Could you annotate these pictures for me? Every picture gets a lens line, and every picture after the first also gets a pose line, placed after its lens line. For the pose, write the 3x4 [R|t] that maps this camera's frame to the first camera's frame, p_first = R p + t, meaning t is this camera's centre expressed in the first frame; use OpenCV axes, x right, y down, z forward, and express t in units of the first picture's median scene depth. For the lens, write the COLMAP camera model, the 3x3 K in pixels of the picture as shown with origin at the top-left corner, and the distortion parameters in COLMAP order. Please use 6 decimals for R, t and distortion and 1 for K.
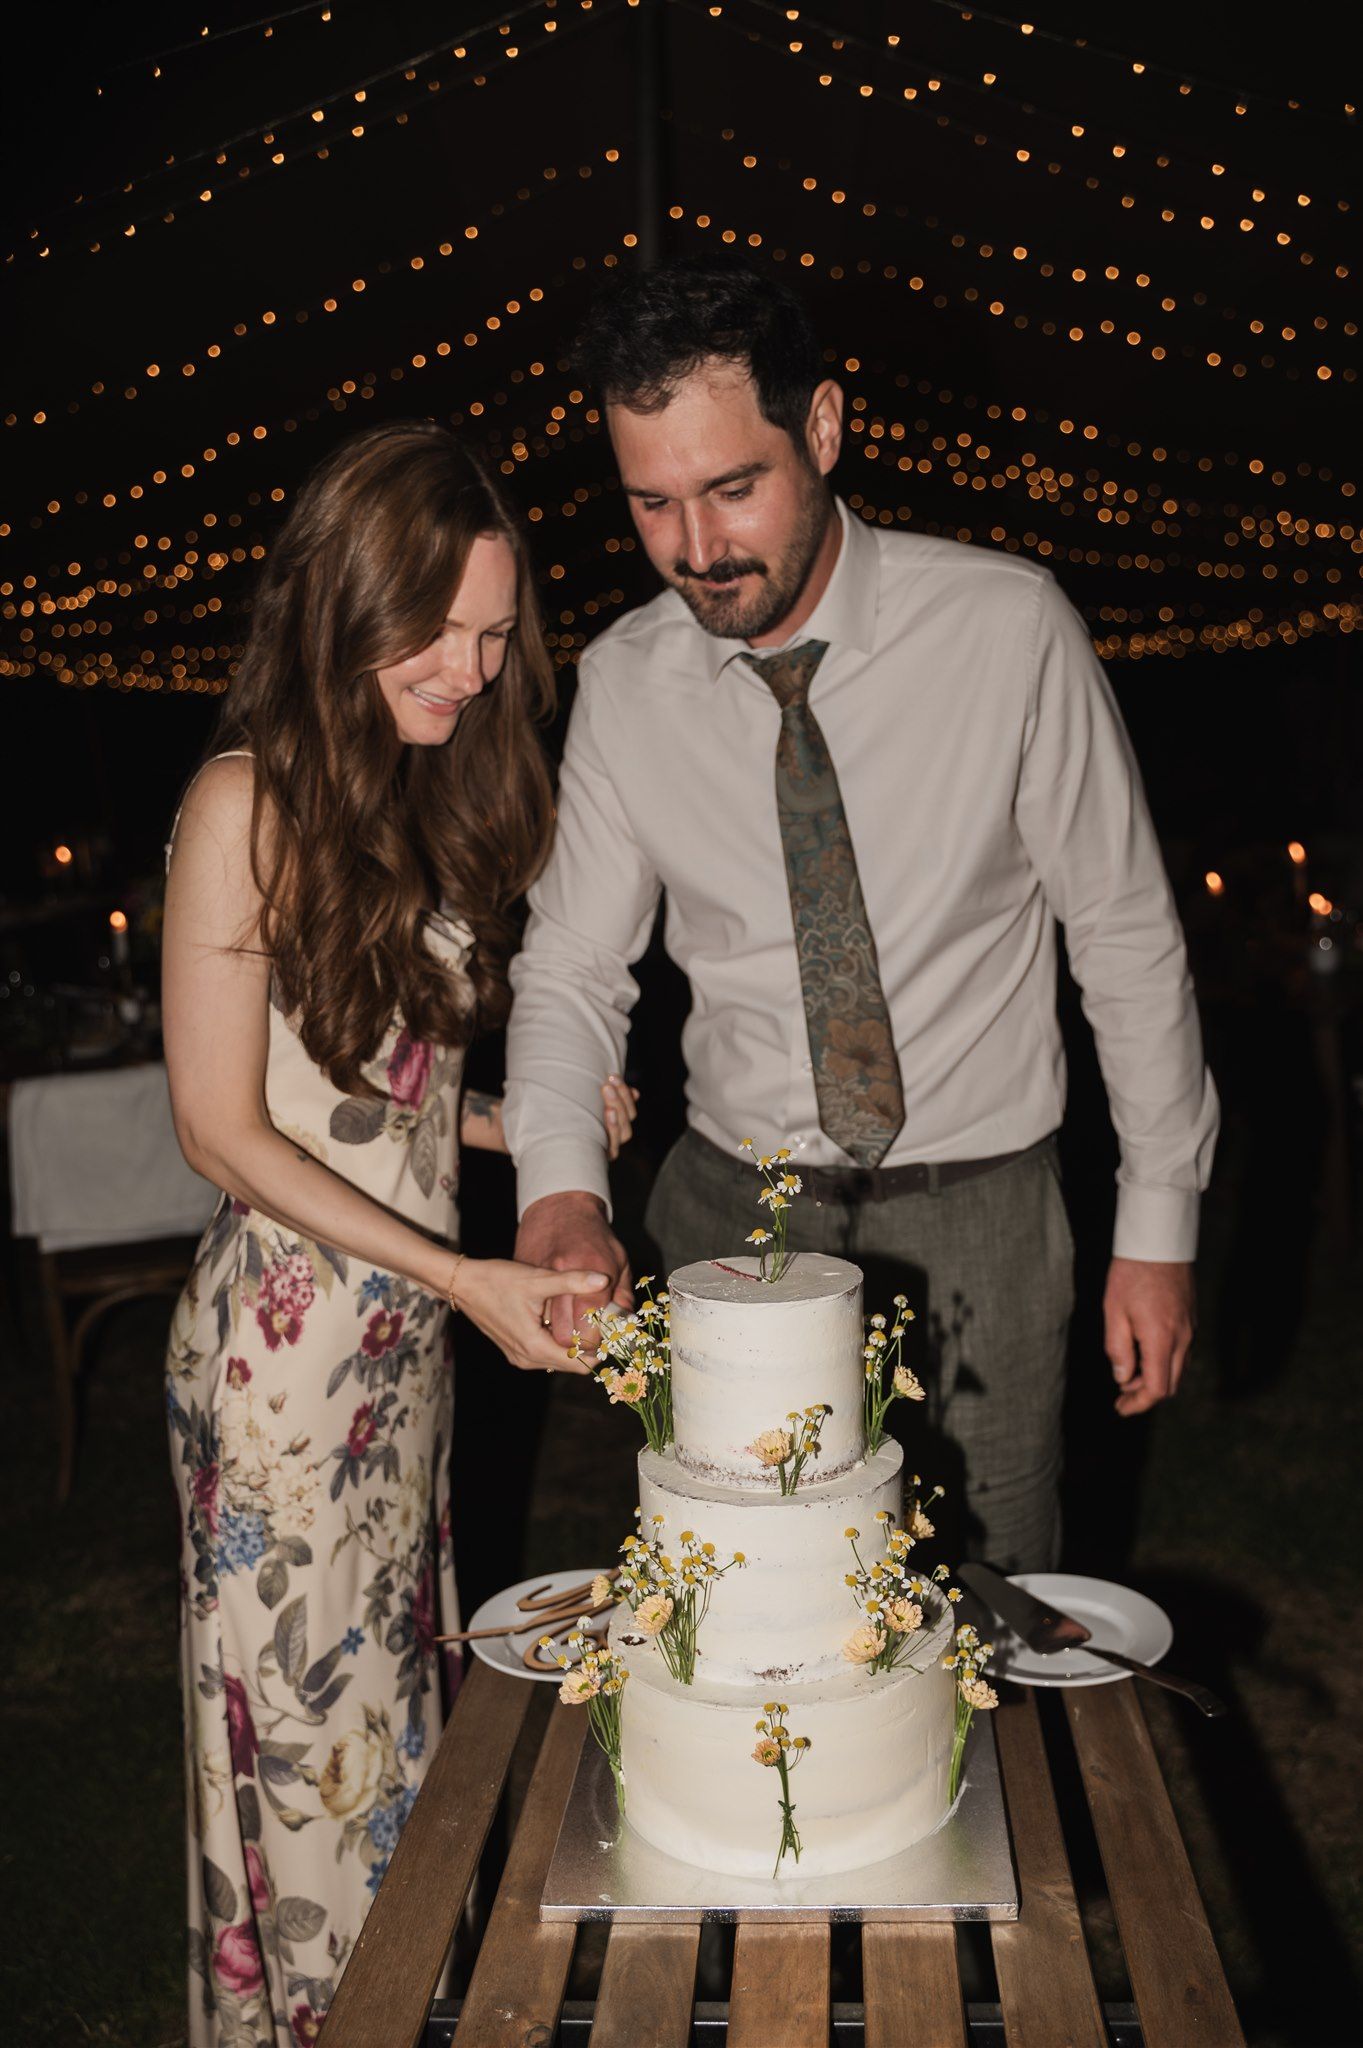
lens RADIAL K [[1765.4, 0, 681.5], [0, 1765.4, 1024.0], [0, 0, 1]] dist [-0.059291, 0.005982]
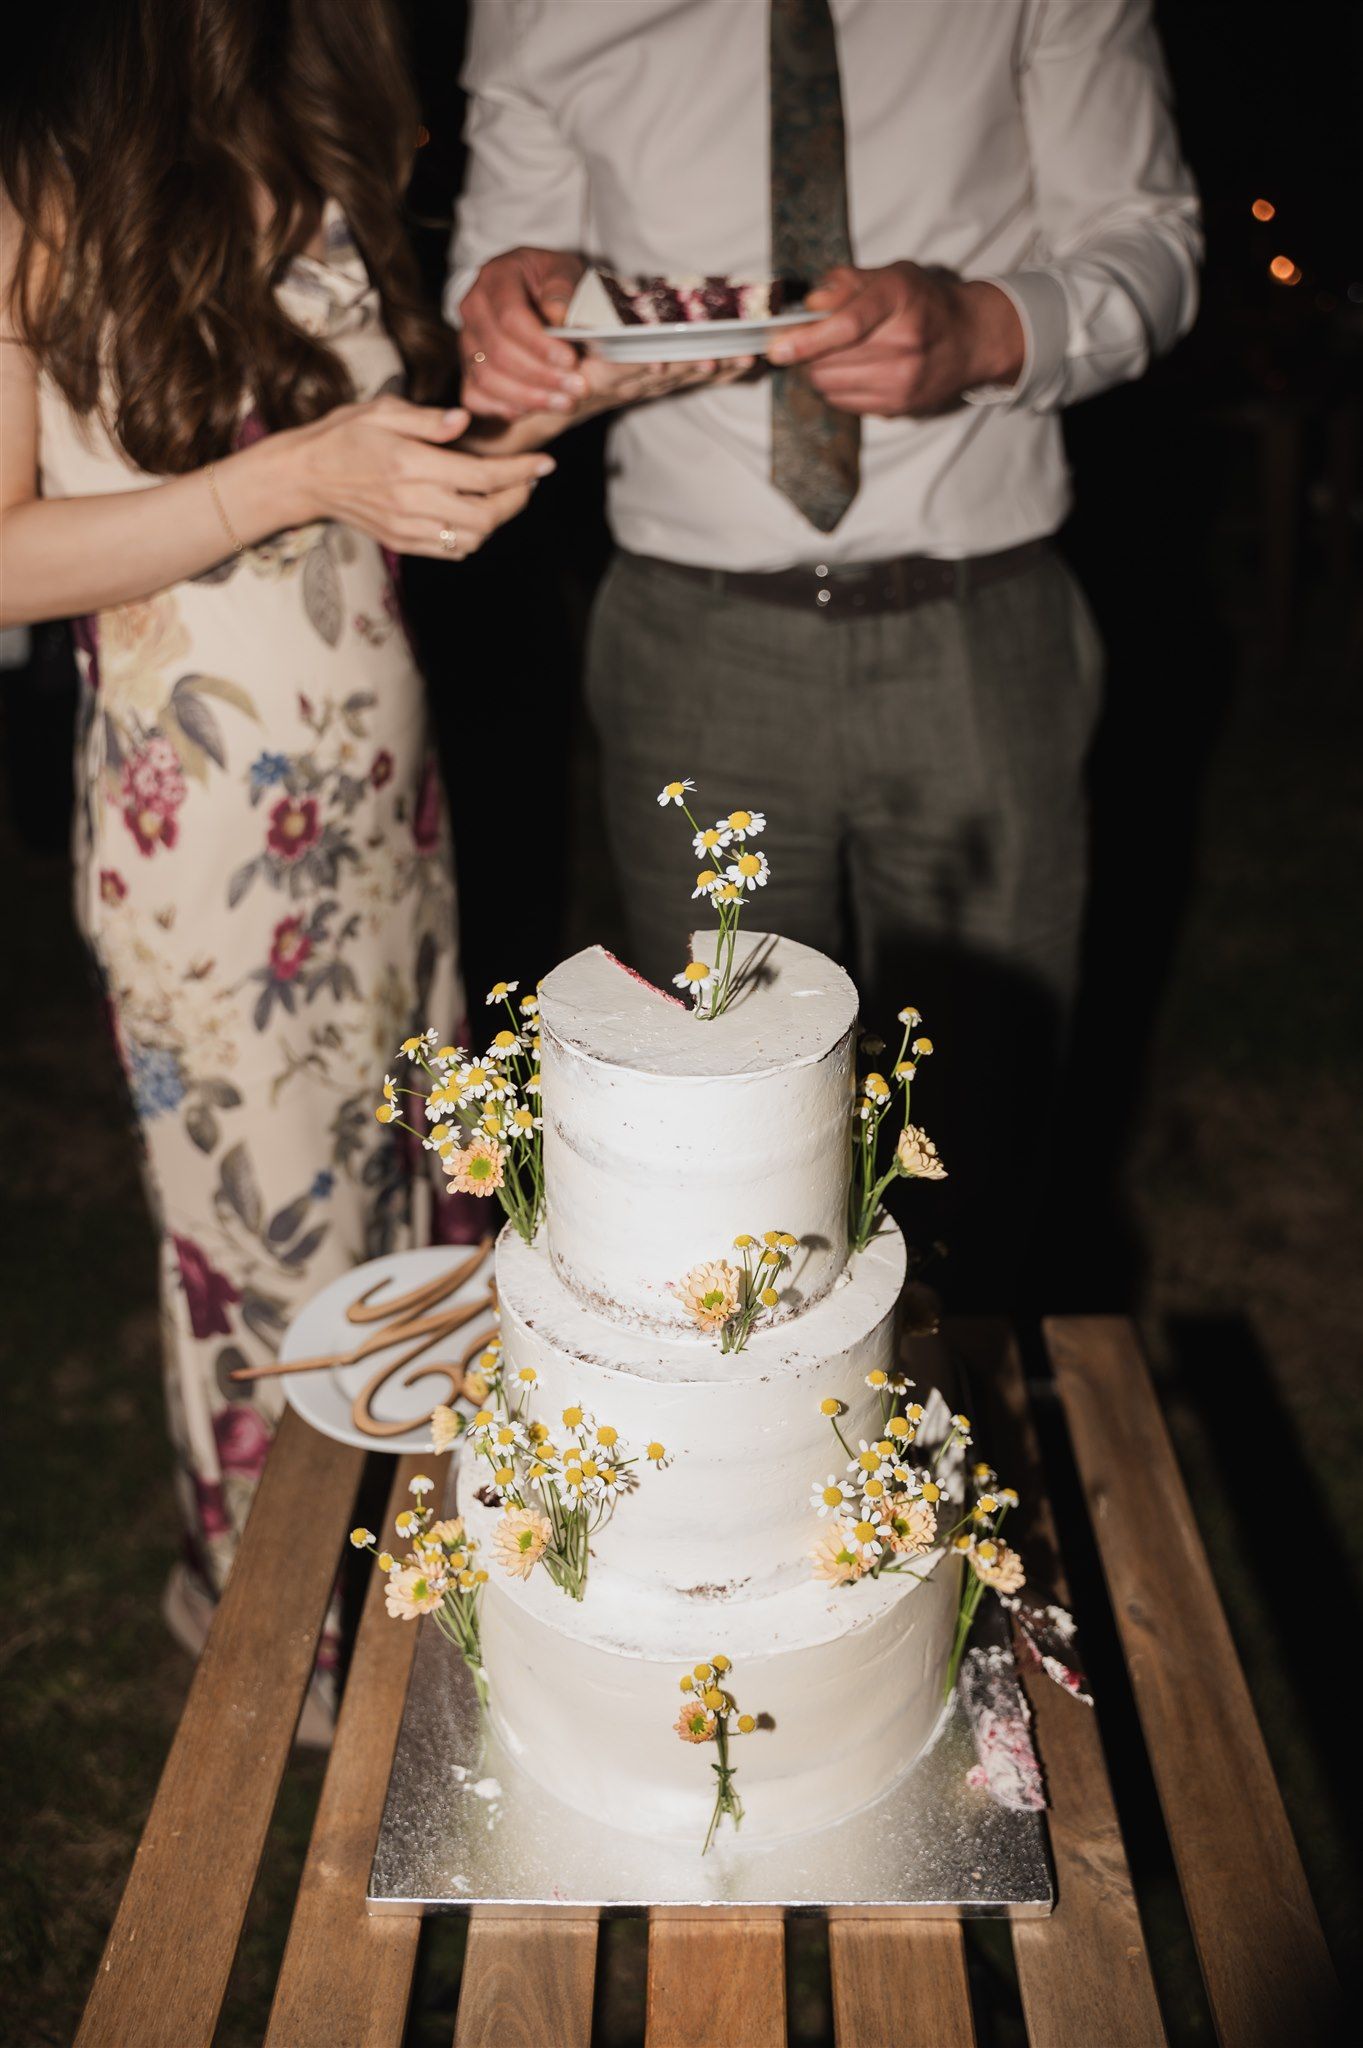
lens RADIAL K [[1765.4, 0, 681.5], [0, 1765.4, 1024.0], [0, 0, 1]] dist [-0.059291, 0.005982]
pose [[0.997891, -0.008894, 0.064294, 0.002696], [-0.013608, 0.939884, 0.341221, -0.056916], [-0.063464, -0.341377, 0.937782, 0.451585]]
